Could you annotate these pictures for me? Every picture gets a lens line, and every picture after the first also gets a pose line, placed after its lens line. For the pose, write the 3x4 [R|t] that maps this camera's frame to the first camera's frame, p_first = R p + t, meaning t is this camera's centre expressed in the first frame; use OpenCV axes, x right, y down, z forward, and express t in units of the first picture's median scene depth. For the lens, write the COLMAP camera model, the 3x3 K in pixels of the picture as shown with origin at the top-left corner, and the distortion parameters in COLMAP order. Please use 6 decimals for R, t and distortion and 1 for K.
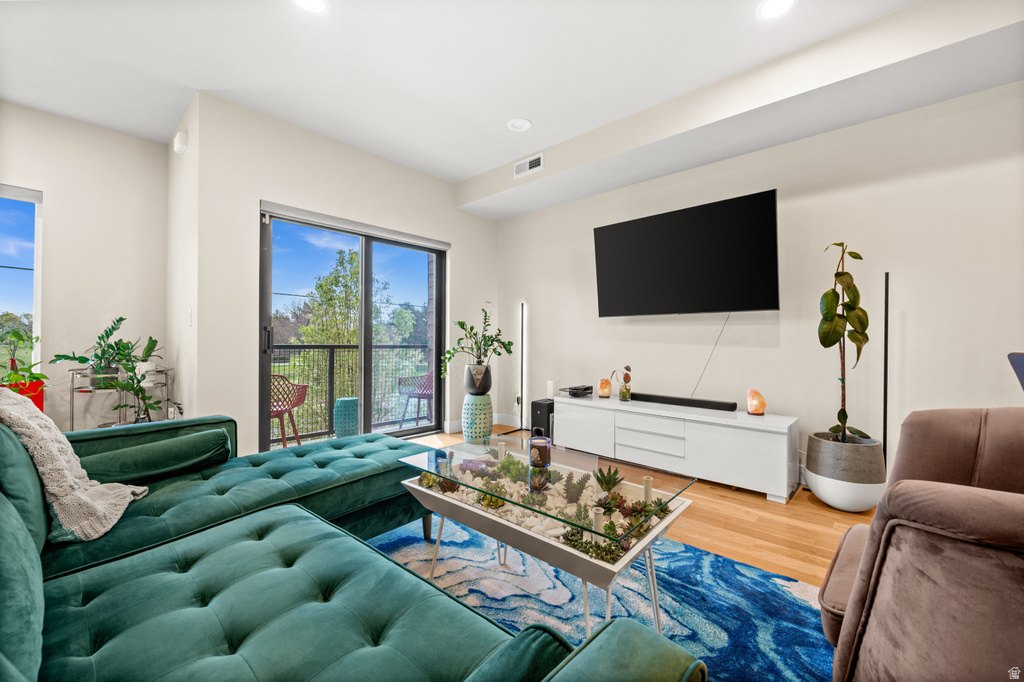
lens RADIAL K [[412.5, 0, 515.4], [0, 412.5, 339.7], [0, 0, 1]] dist [0.000221, -0.000506]
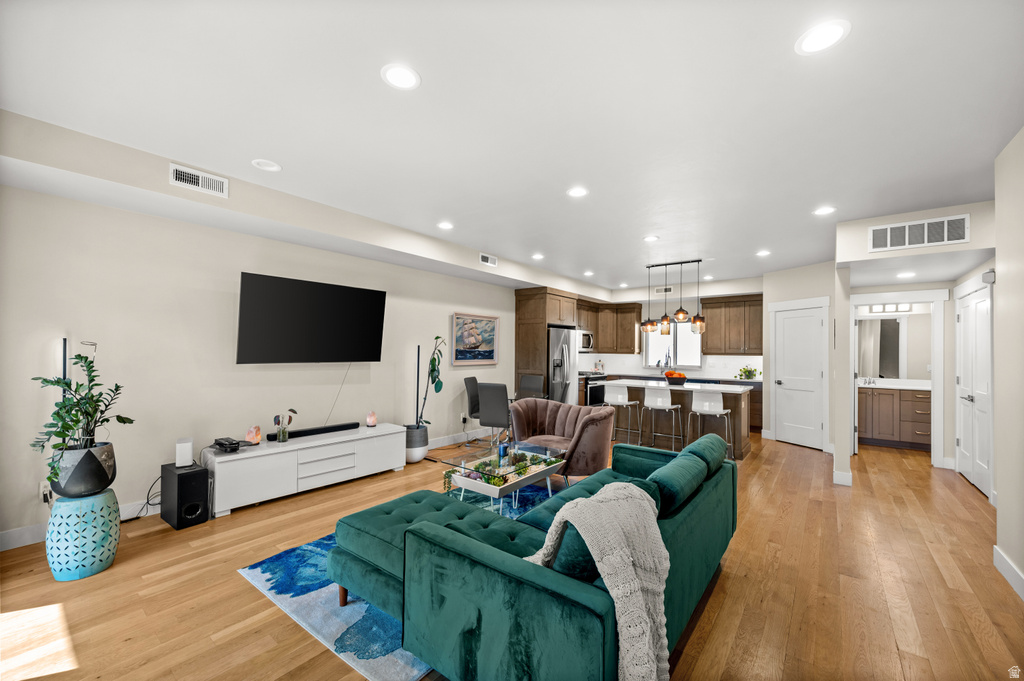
lens RADIAL K [[413.4, 0, 517.2], [0, 413.4, 349.9], [0, 0, 1]] dist [0.001063, -0.000895]
pose [[-0.083486, -0.004988, 0.996496, -0.846534], [-0.013982, 0.999895, 0.003834, -0.104147], [-0.996411, -0.013613, -0.083547, 0.452584]]
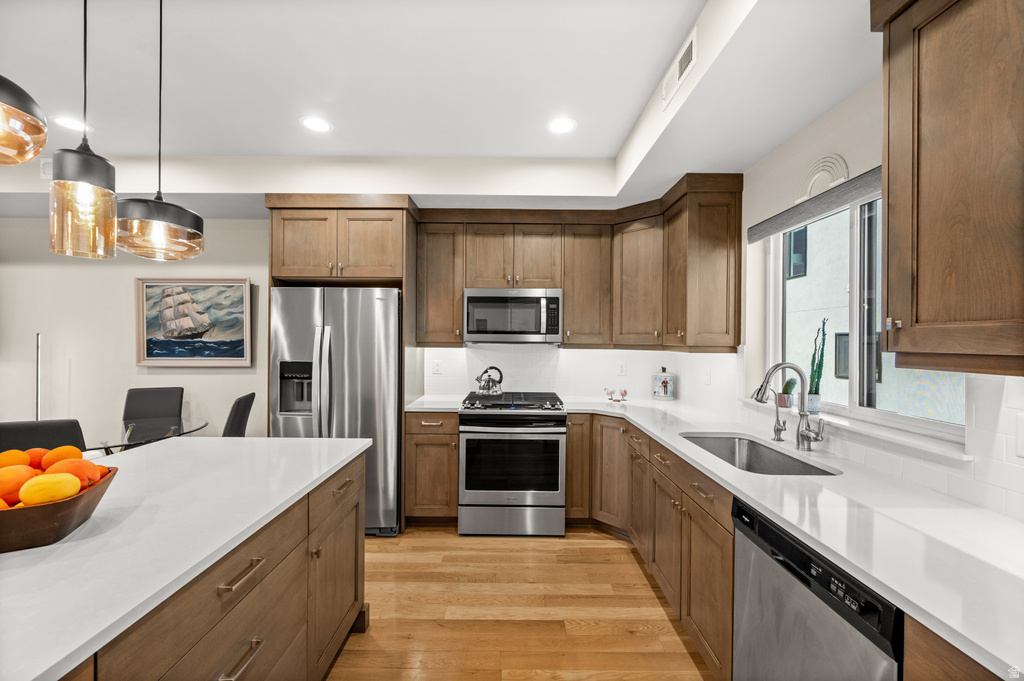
lens RADIAL K [[413.4, 0, 514.4], [0, 413.4, 339.3], [0, 0, 1]] dist [0.001063, -0.000895]
pose [[0.744206, -0.000640, 0.667950, 0.777736], [-0.003552, 0.999982, 0.004916, -0.104398], [-0.667940, -0.006031, 0.744190, -0.737743]]
